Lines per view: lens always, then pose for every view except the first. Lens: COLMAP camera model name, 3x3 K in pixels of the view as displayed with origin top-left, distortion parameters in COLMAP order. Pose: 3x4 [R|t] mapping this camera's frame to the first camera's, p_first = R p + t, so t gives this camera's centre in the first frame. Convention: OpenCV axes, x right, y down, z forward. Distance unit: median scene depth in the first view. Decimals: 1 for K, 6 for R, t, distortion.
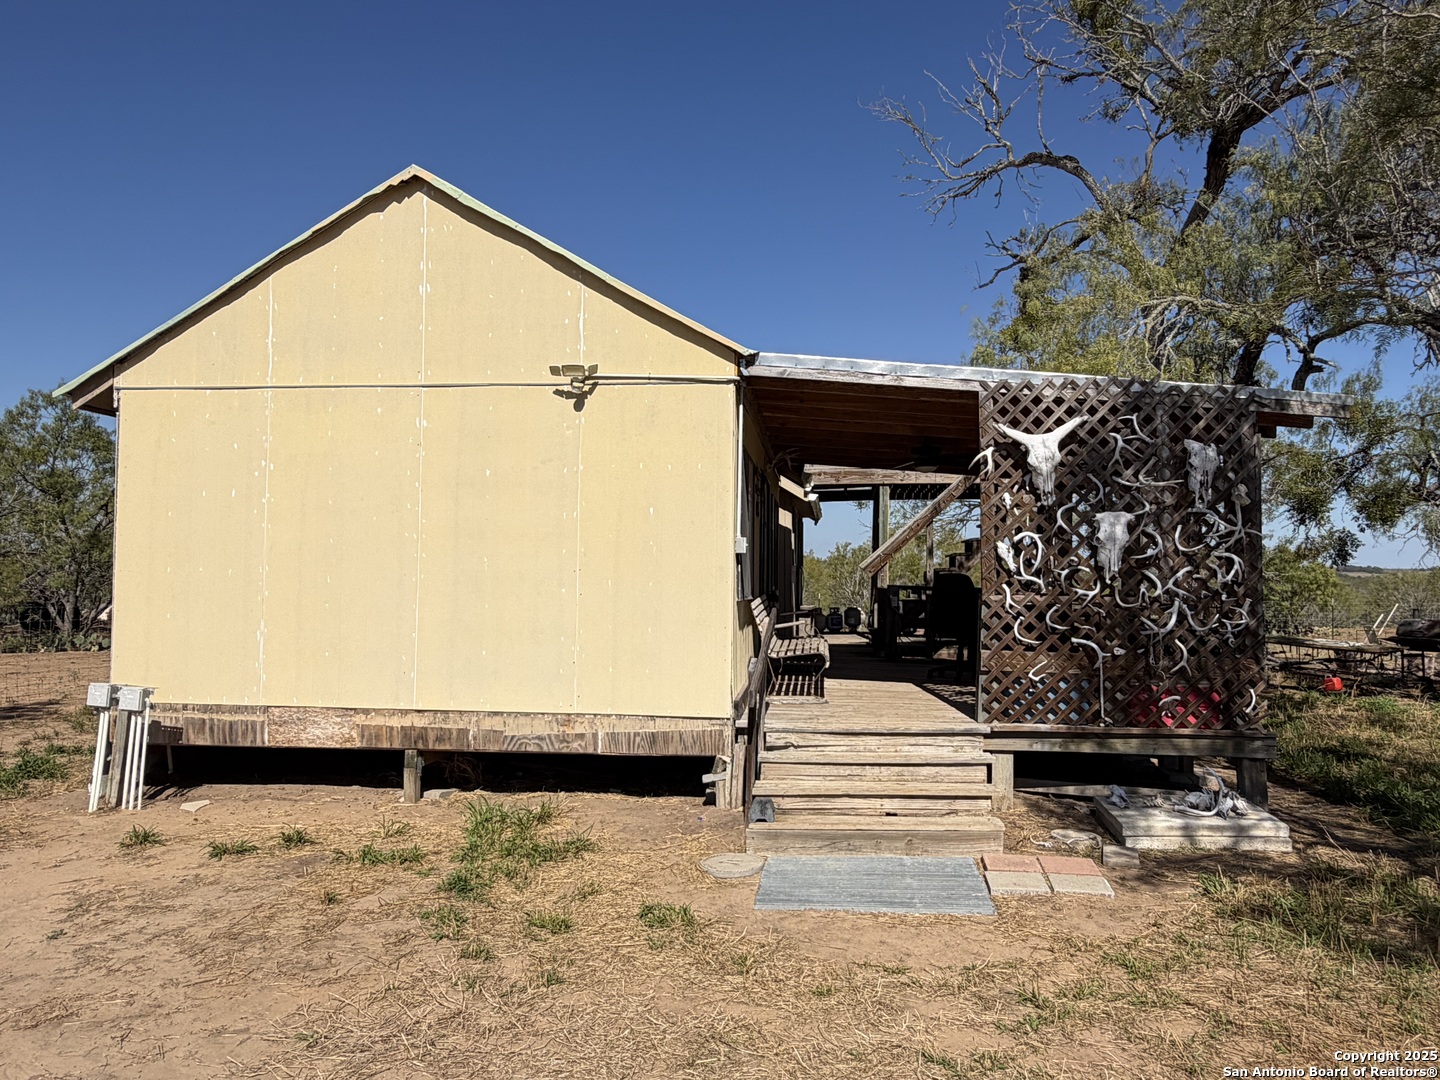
lens RADIAL K [[983.9, 0, 720.0], [0, 983.9, 540.0], [0, 0, 1]] dist [-0.004937, -0.001800]
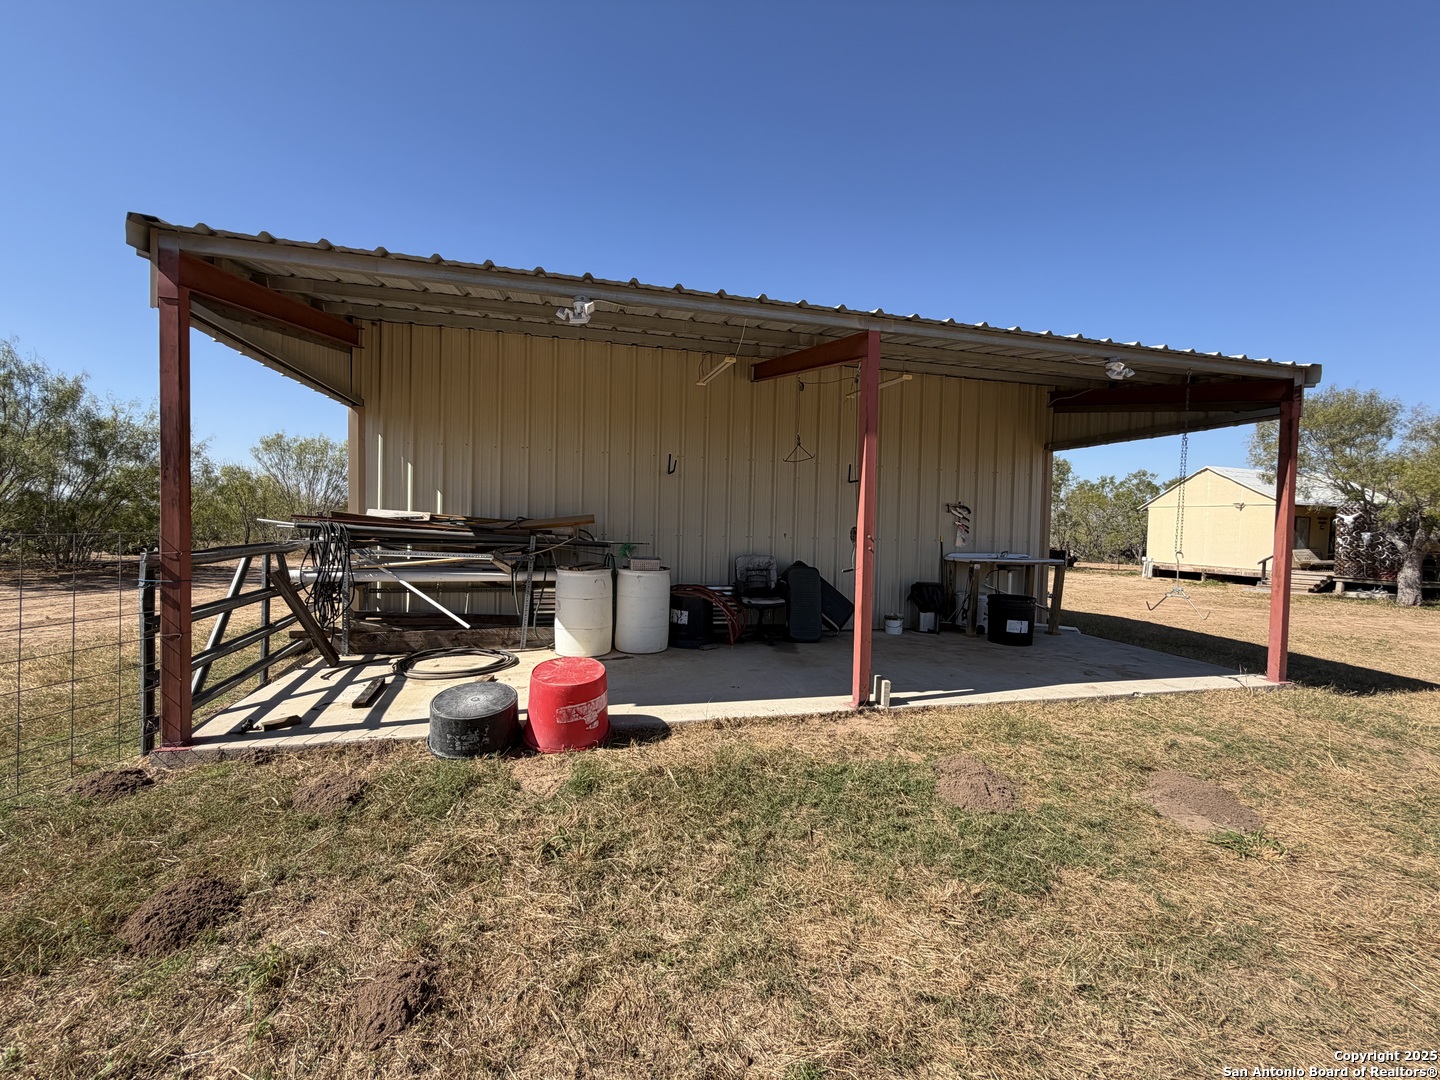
lens RADIAL K [[580.0, 0, 720.0], [0, 580.0, 540.0], [0, 0, 1]] dist [0.000702, 0.000045]
pose [[0.357210, 0.028321, -0.933595, 1.823442], [0.005958, 0.999451, 0.032598, -0.097836], [0.934005, -0.017207, 0.356845, -2.803426]]
